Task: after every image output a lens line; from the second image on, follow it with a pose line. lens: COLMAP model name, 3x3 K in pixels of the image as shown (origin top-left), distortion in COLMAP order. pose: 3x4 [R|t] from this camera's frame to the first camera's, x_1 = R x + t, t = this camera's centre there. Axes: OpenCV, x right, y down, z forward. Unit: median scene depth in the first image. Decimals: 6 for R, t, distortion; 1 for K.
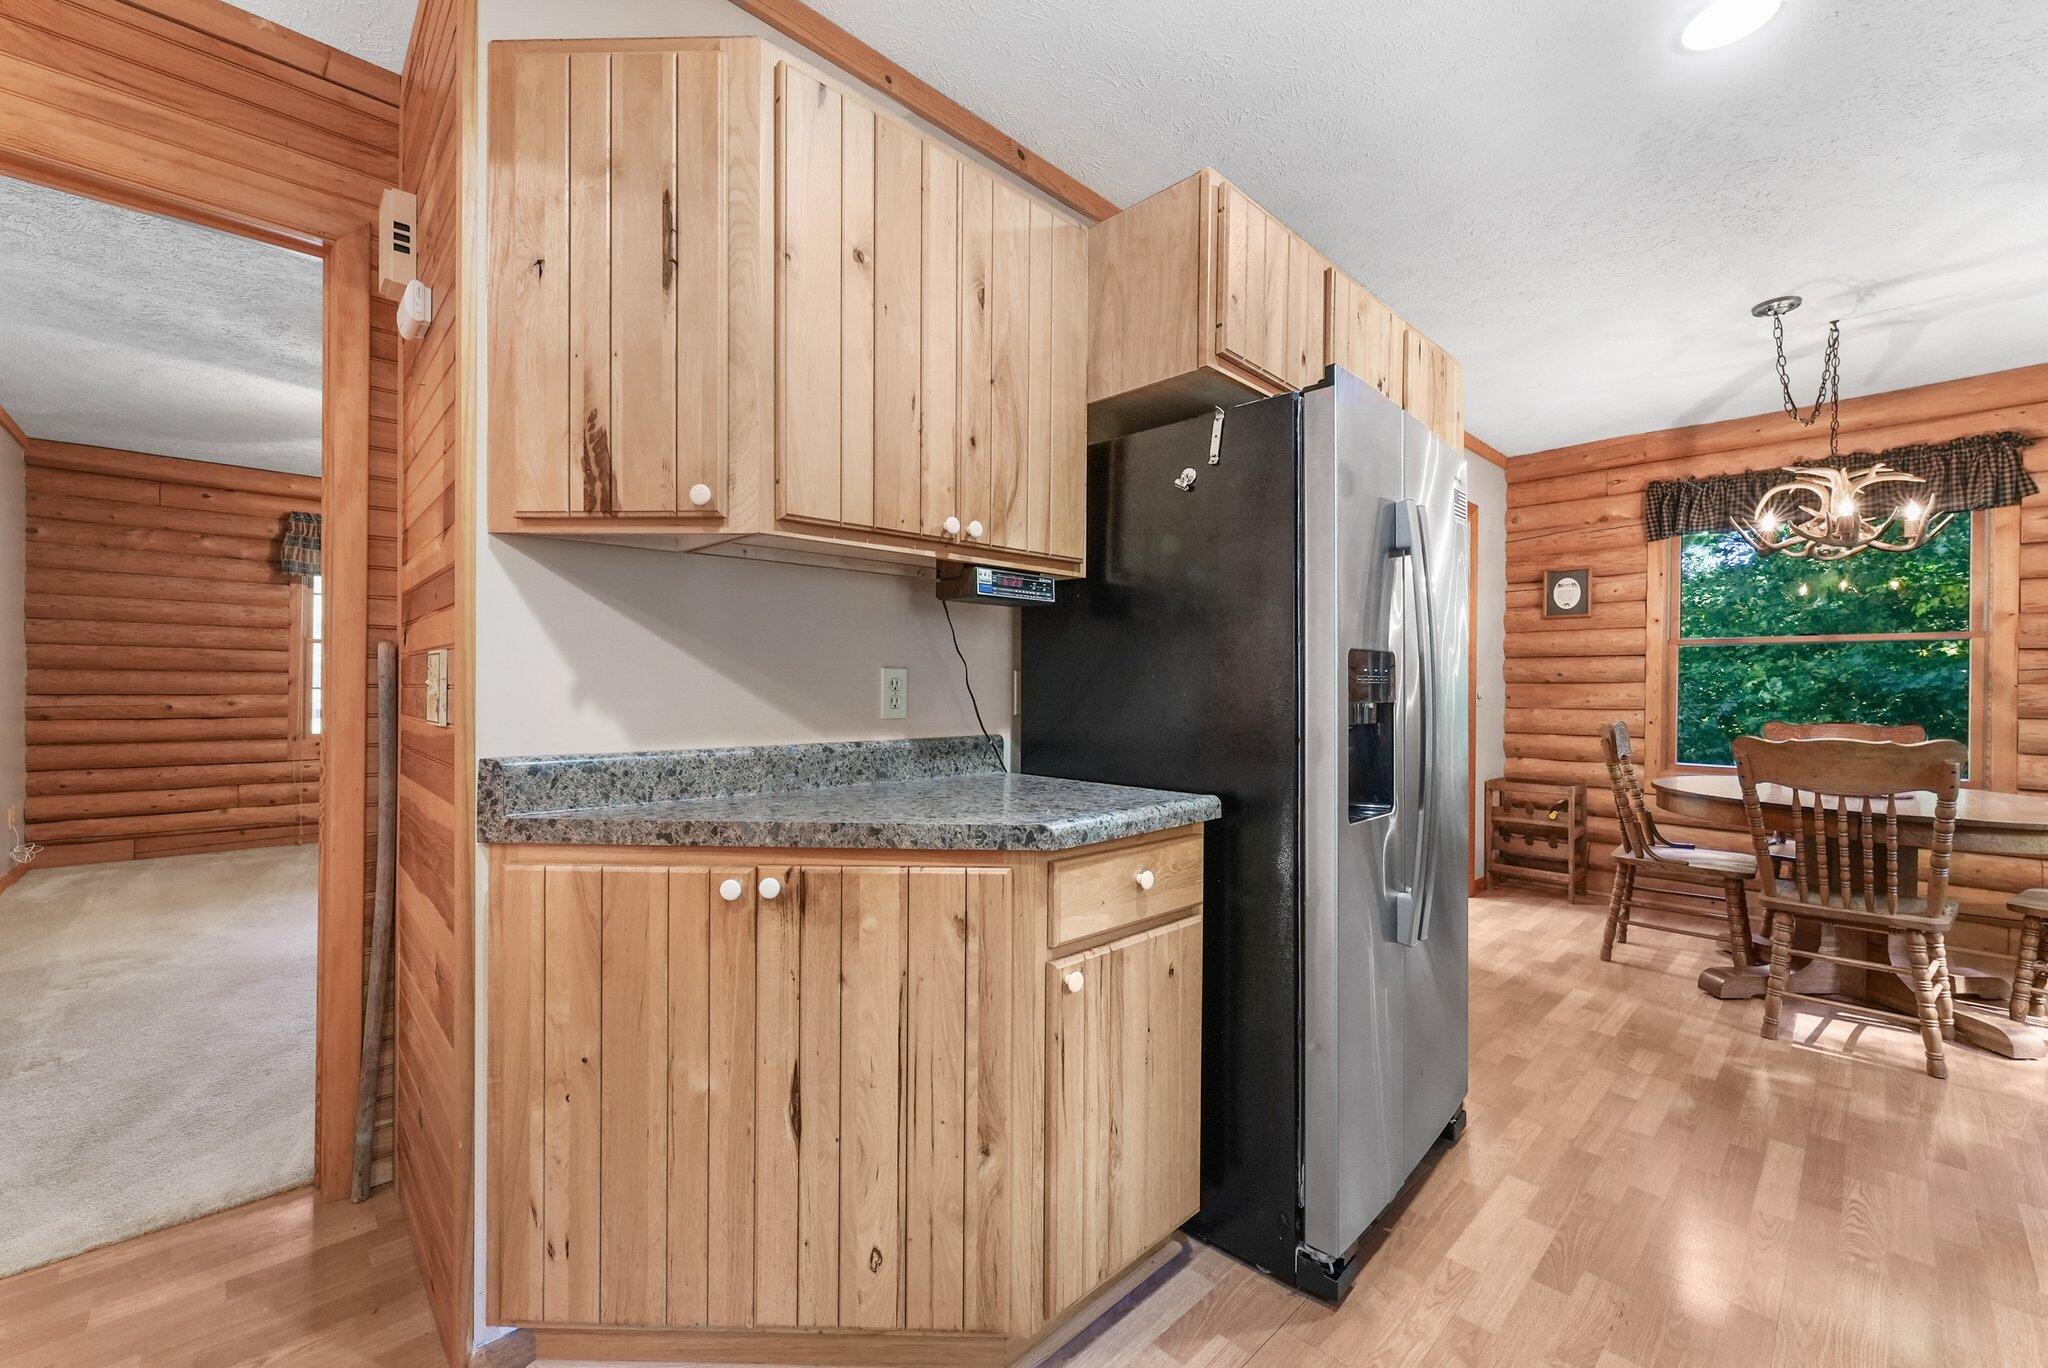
lens RADIAL K [[839.3, 0, 1079.0], [0, 839.3, 687.5], [0, 0, 1]] dist [-0.003254, 0.000103]
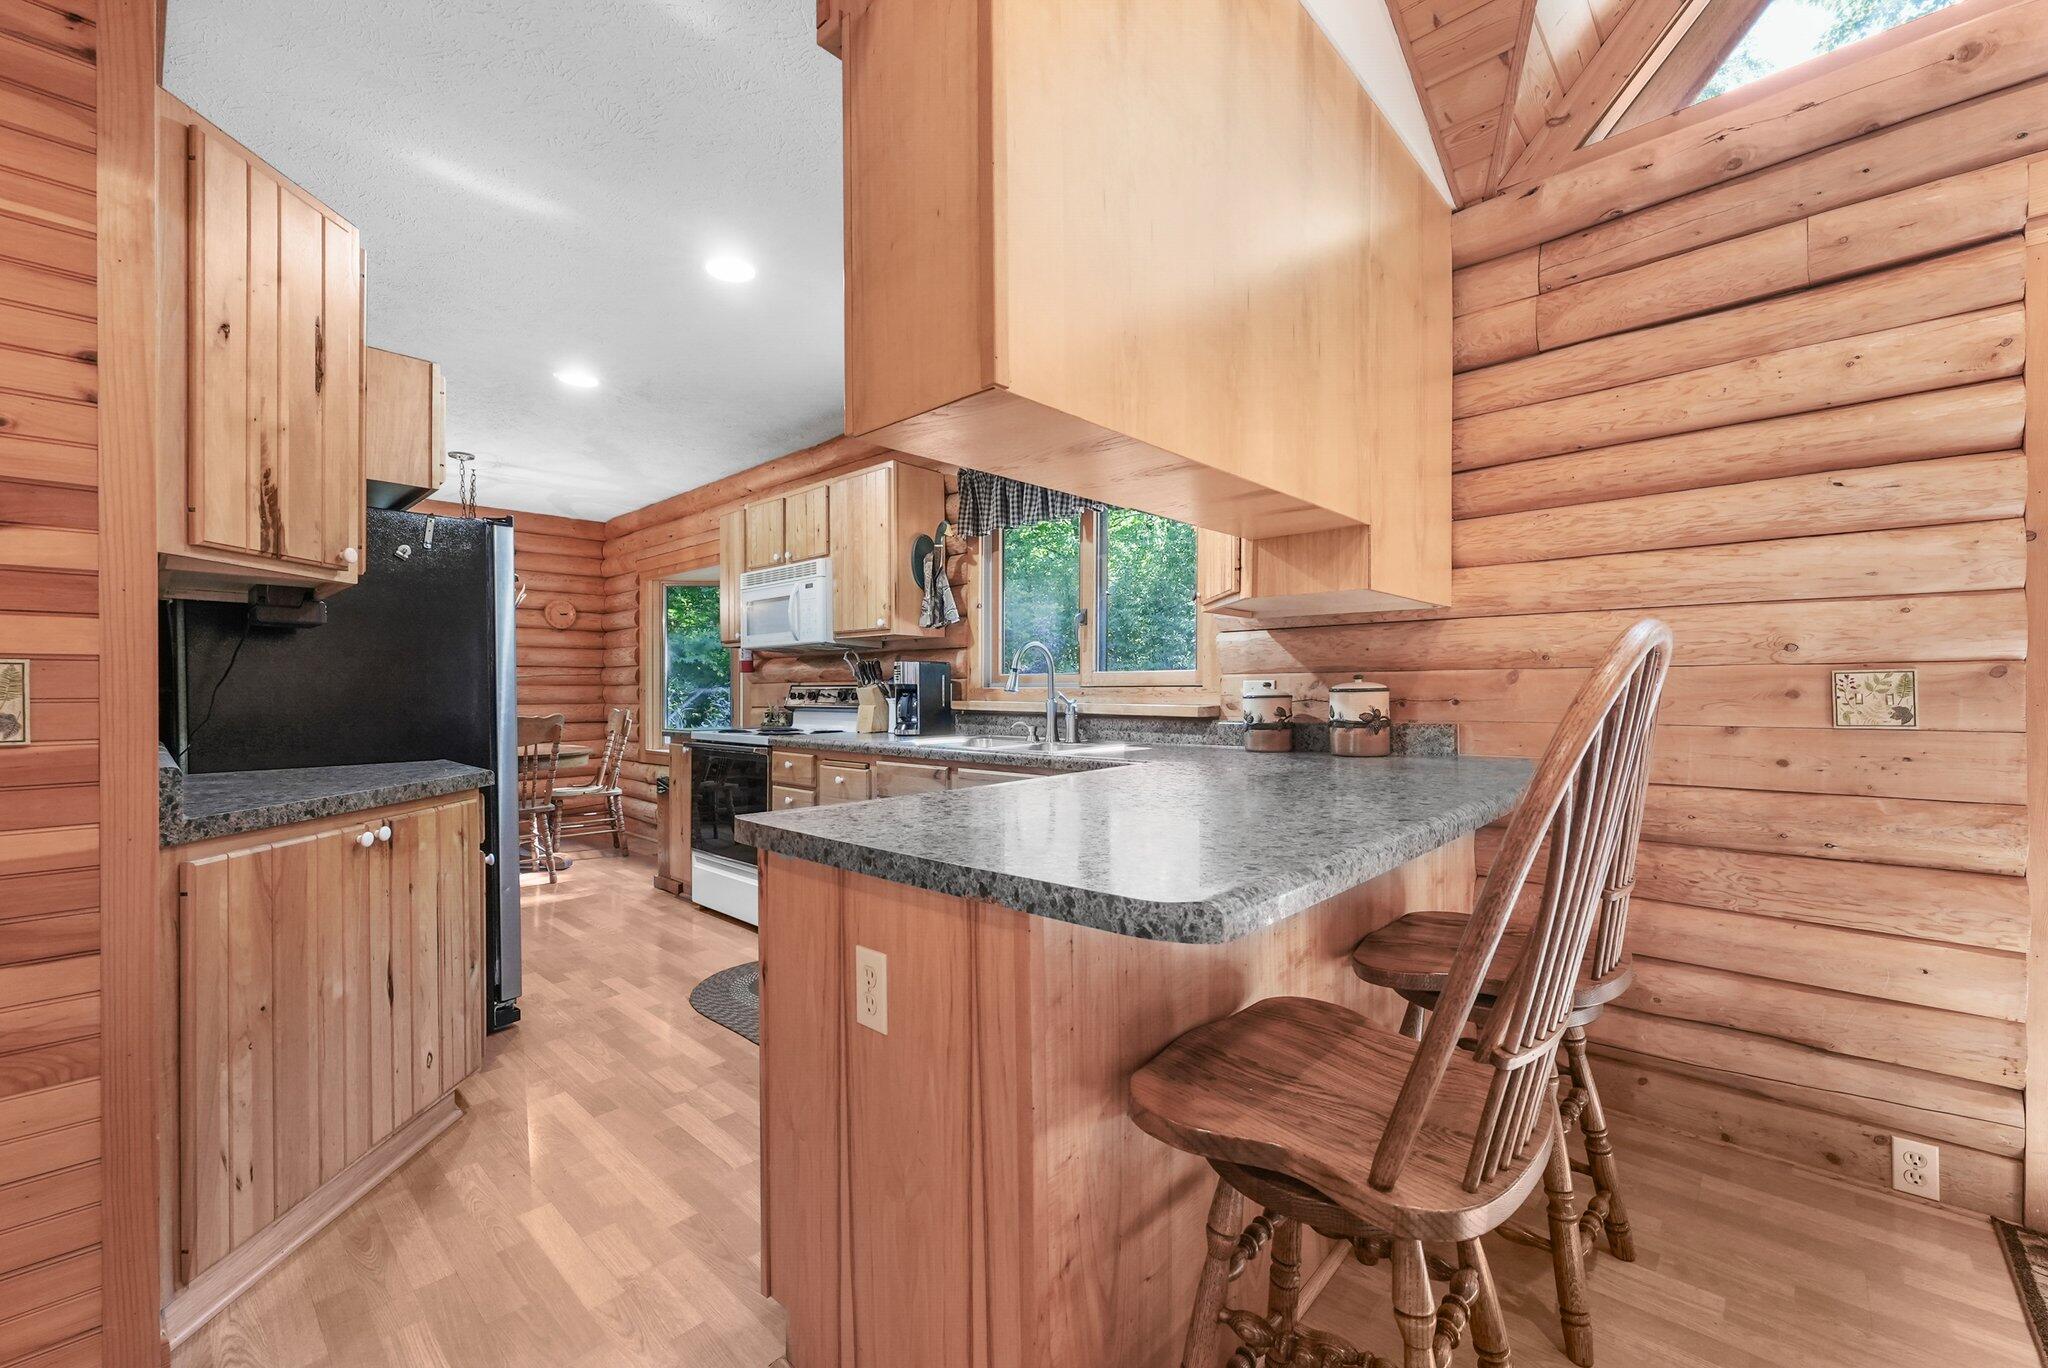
lens RADIAL K [[839.3, 0, 1018.1], [0, 839.3, 689.8], [0, 0, 1]] dist [-0.003254, 0.000103]
pose [[-0.051479, -0.008796, 0.998635, -1.839983], [0.003498, 0.999953, 0.008988, -0.018530], [-0.998668, 0.003956, -0.051446, -0.019899]]
